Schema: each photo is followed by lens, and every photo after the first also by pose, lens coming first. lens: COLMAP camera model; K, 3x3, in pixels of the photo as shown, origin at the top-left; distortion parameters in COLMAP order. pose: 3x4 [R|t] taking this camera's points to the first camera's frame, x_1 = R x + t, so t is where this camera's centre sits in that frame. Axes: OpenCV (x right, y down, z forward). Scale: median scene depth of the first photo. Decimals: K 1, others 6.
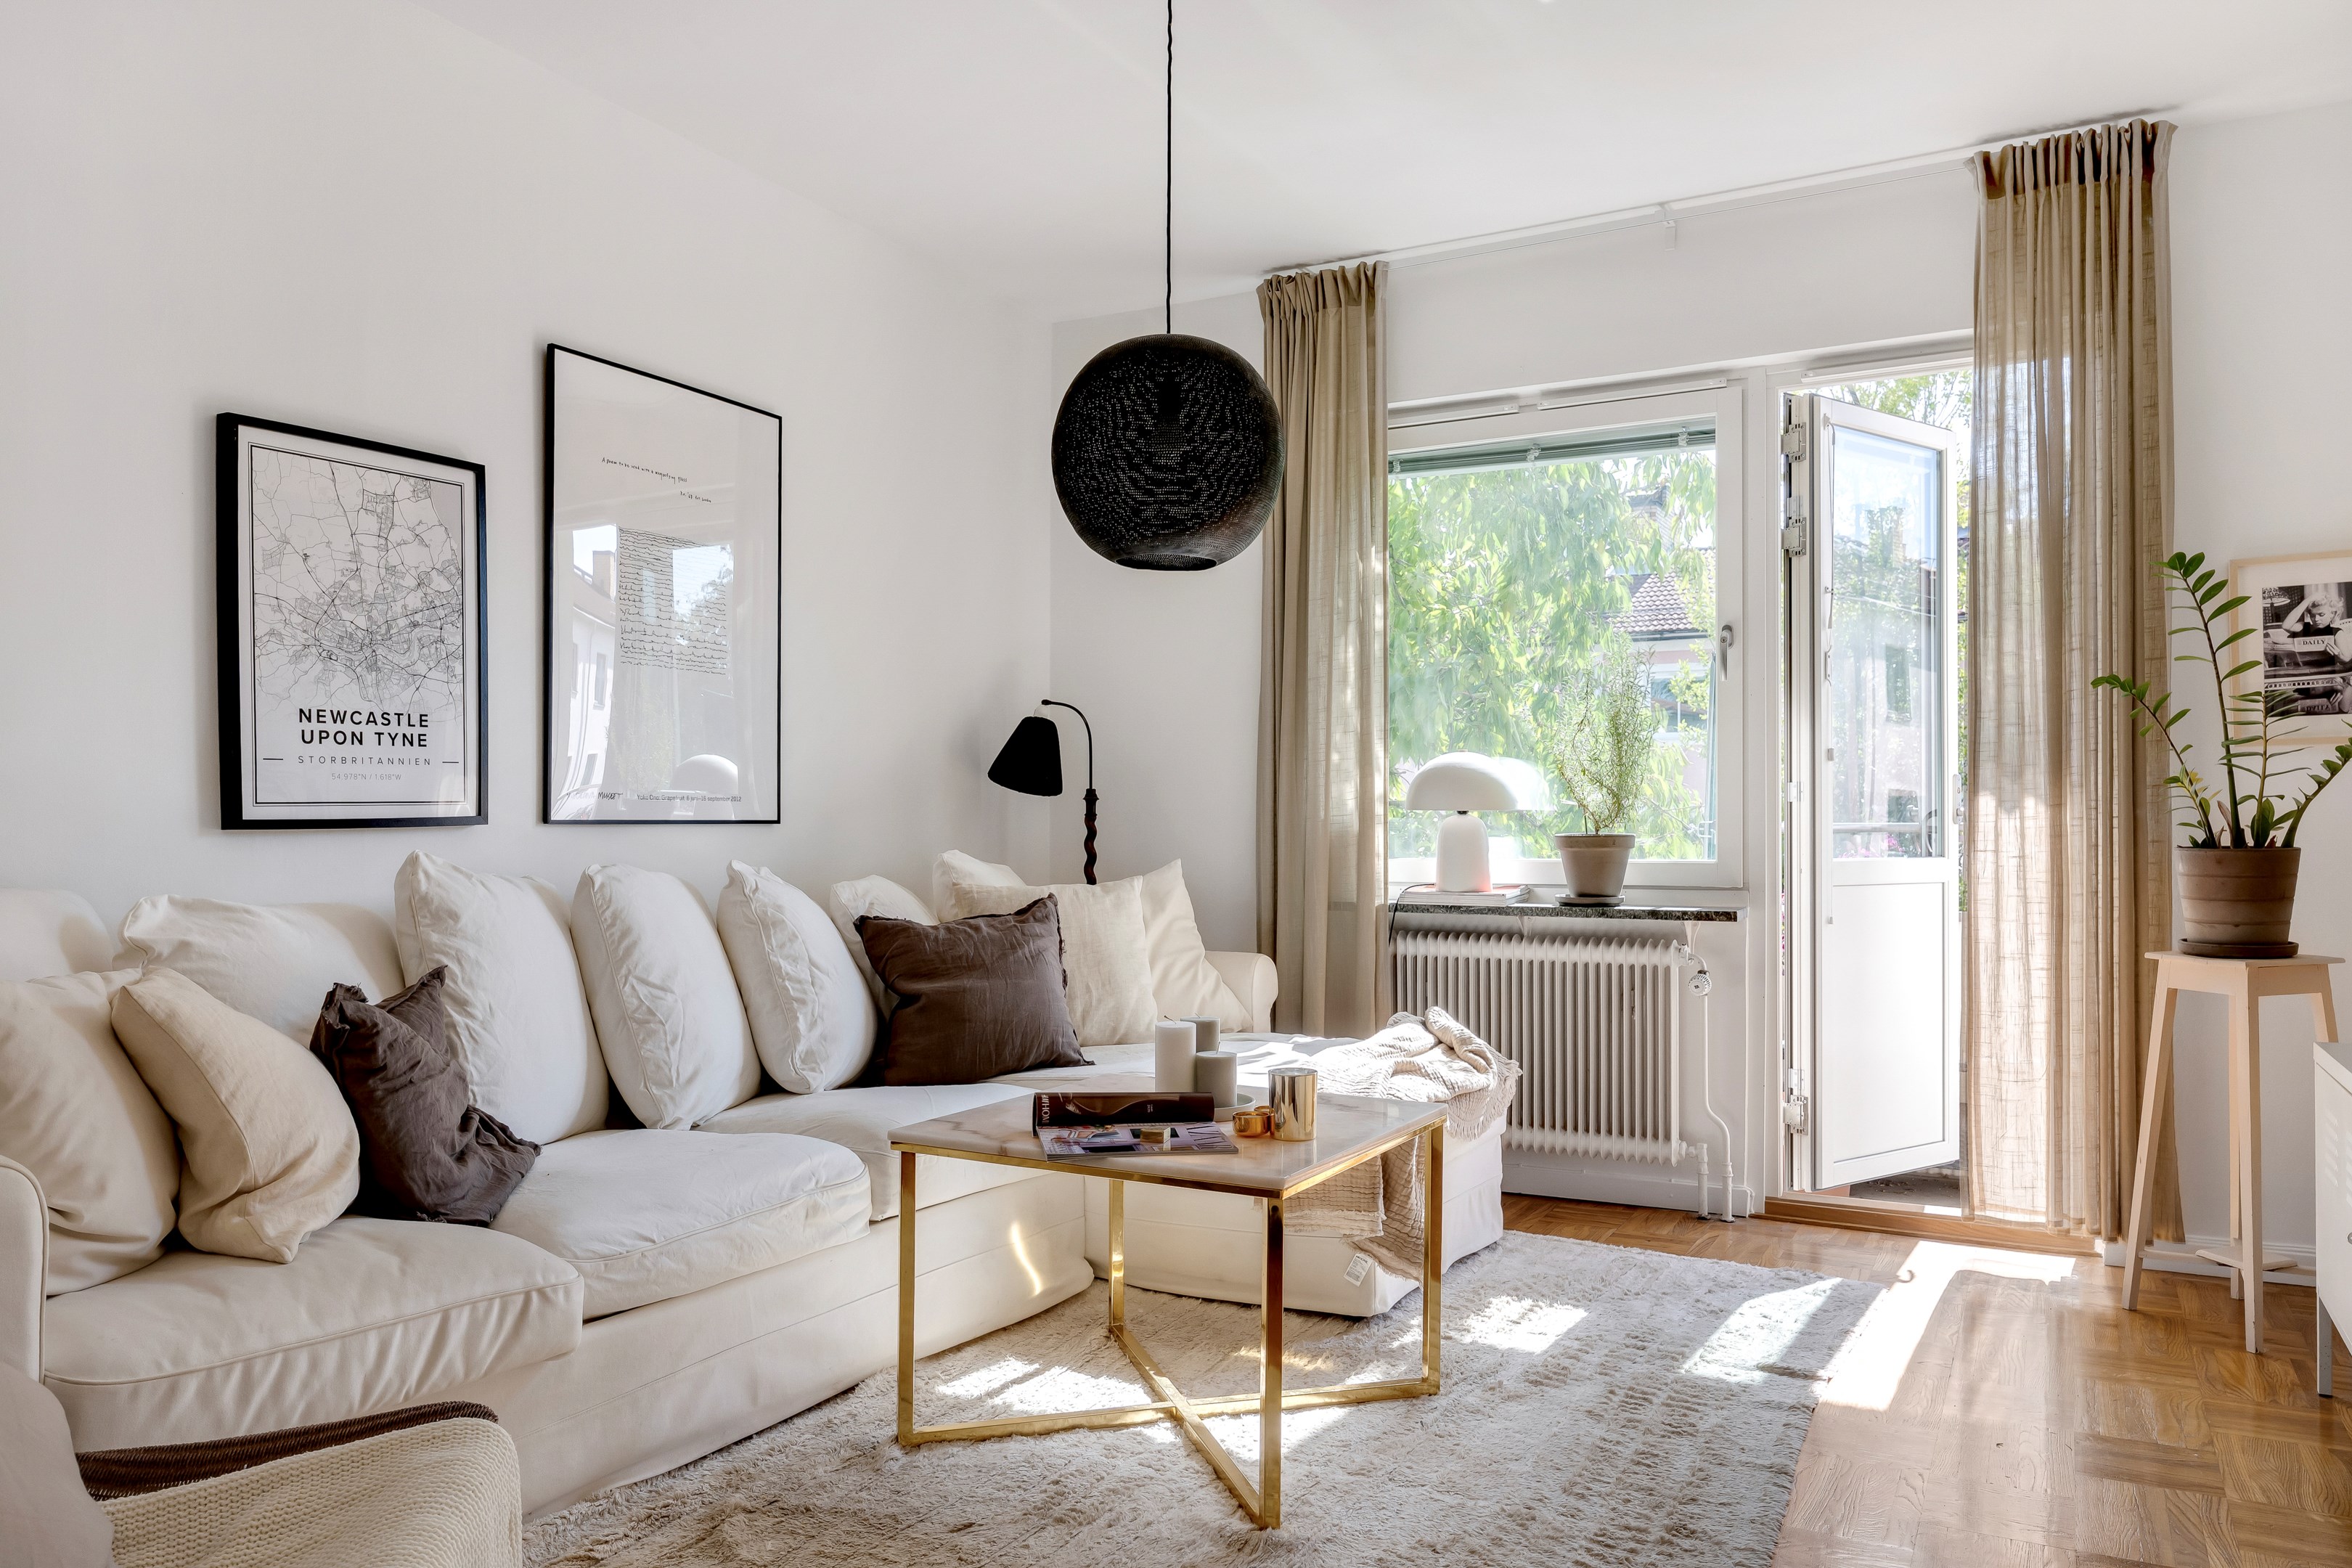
lens RADIAL K [[1624.5, 0, 1173.2], [0, 1624.5, 753.5], [0, 0, 1]] dist [-0.003672, 0.003035]
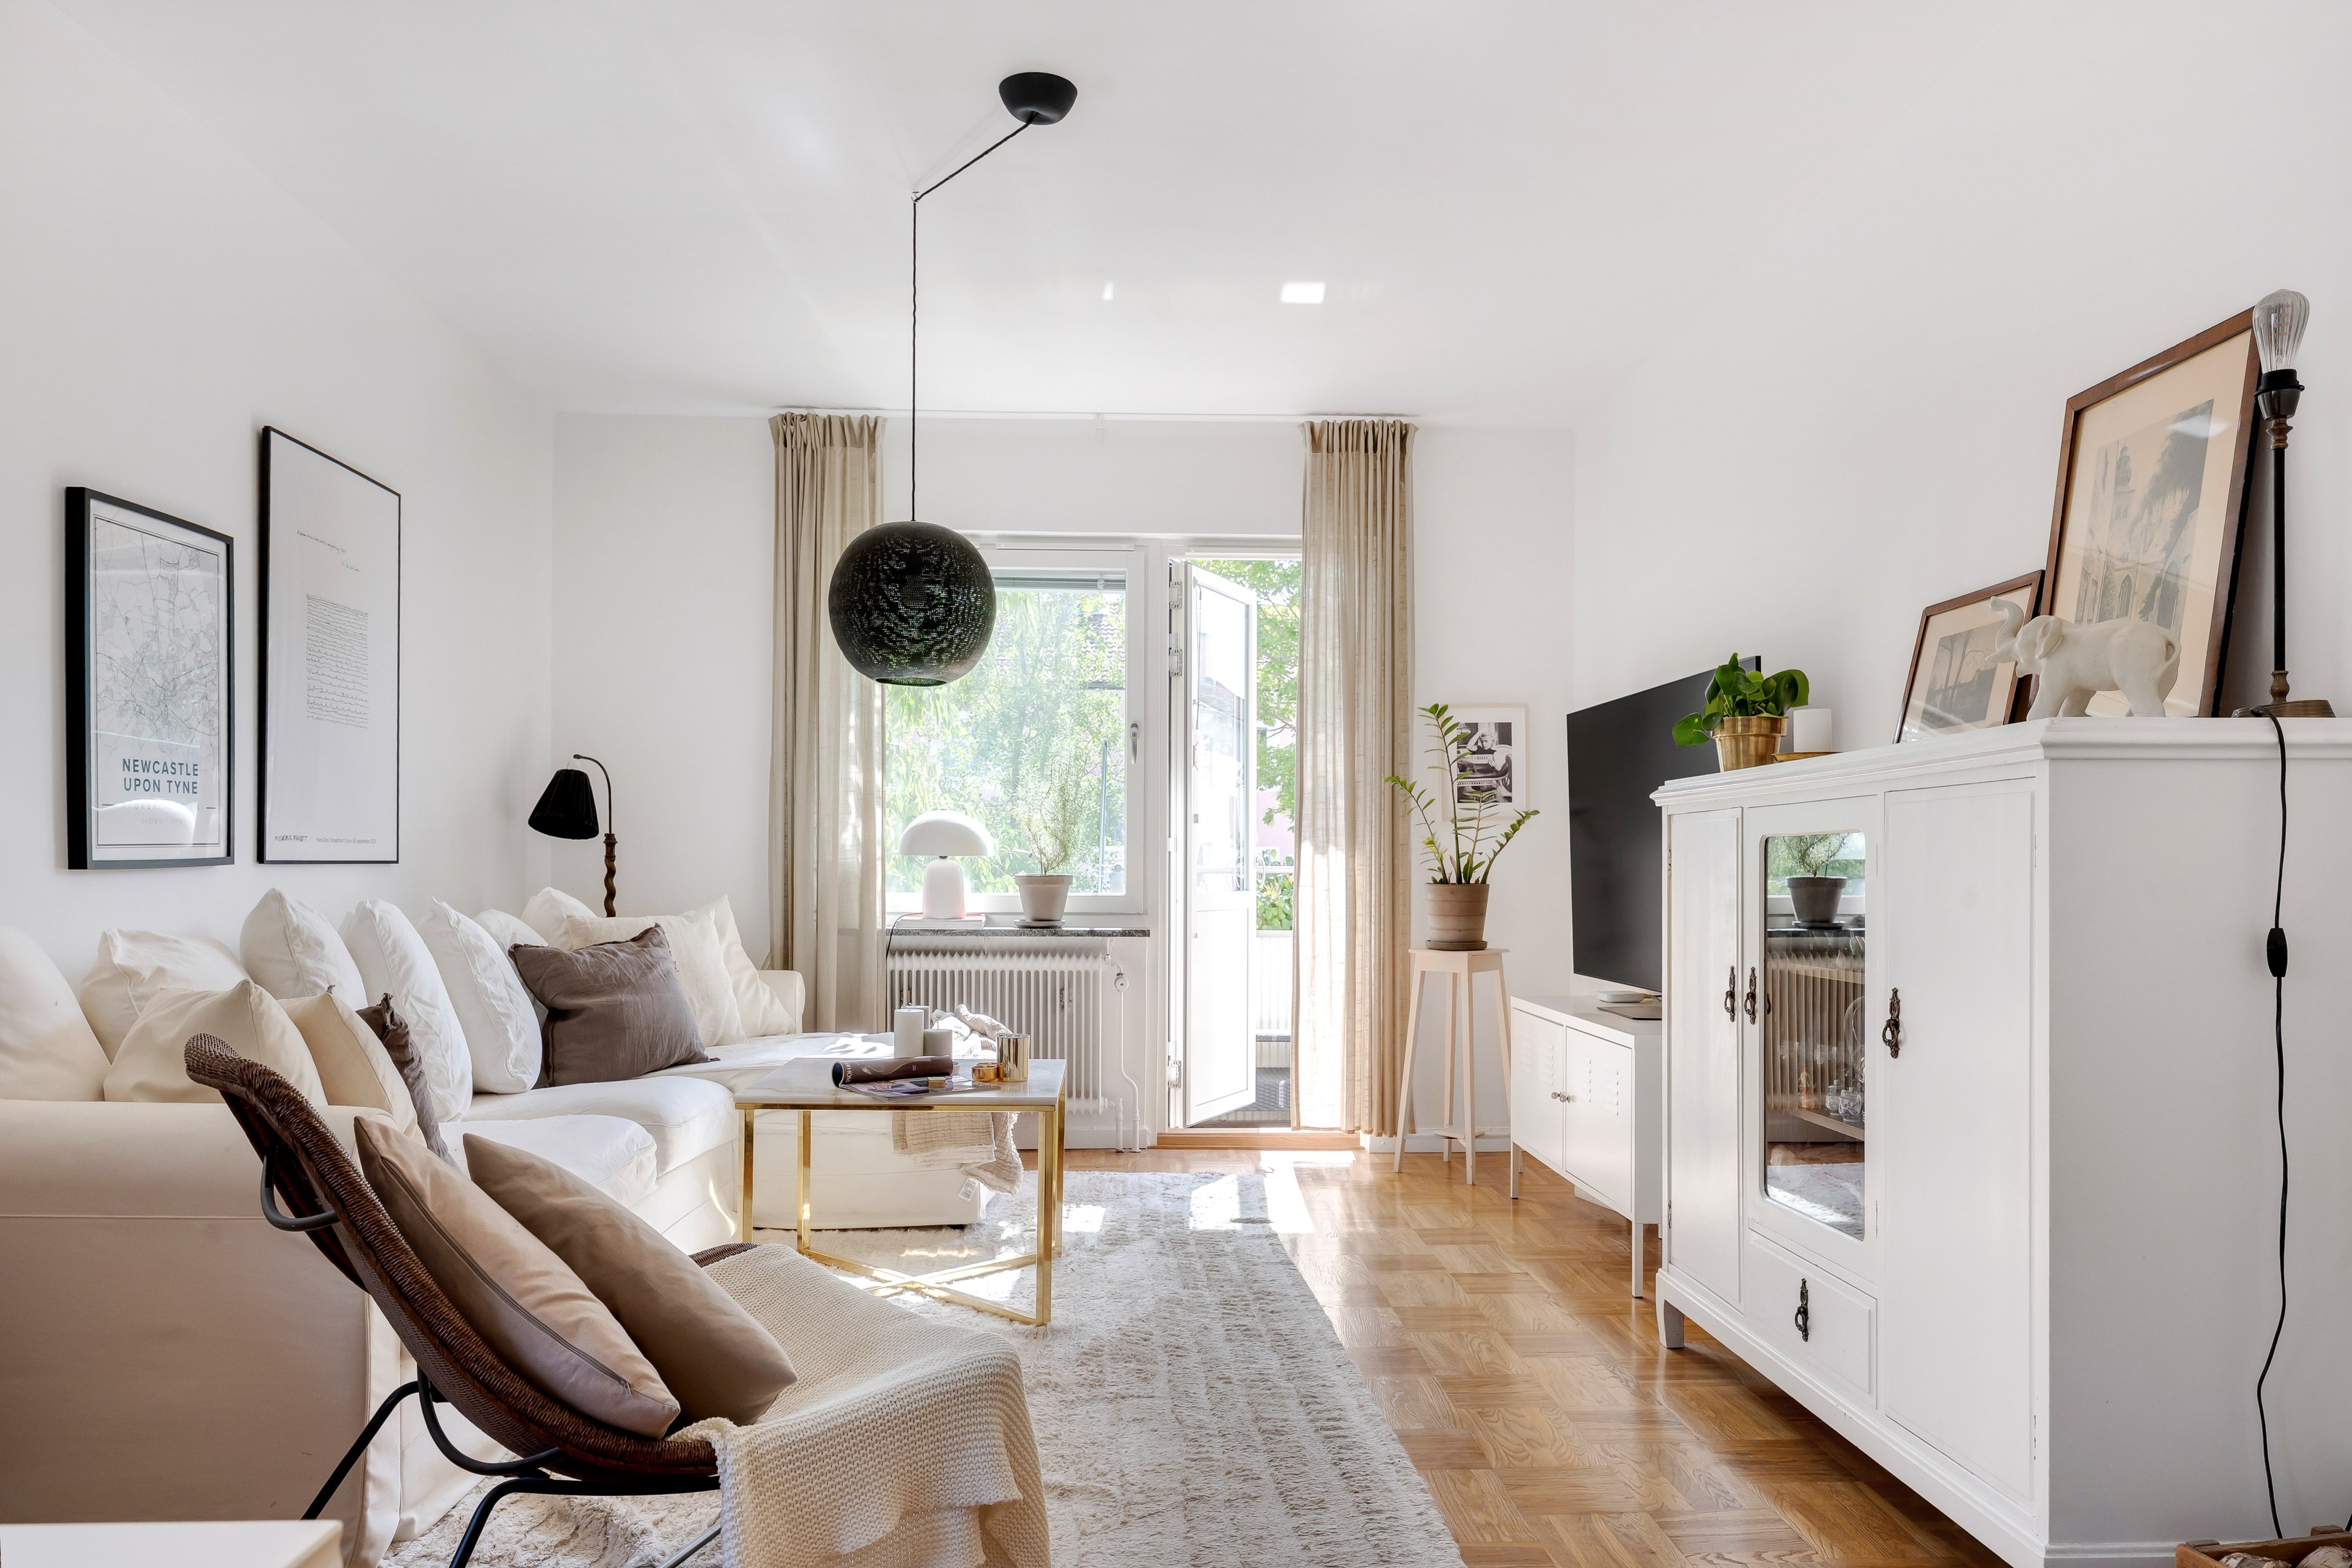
lens RADIAL K [[1624.5, 0, 1173.2], [0, 1624.5, 753.5], [0, 0, 1]] dist [-0.003672, 0.003035]
pose [[0.859841, 0.039677, 0.509017, -0.383731], [-0.028163, 0.999144, -0.030308, -0.014187], [-0.509784, 0.011725, 0.860223, -0.239537]]
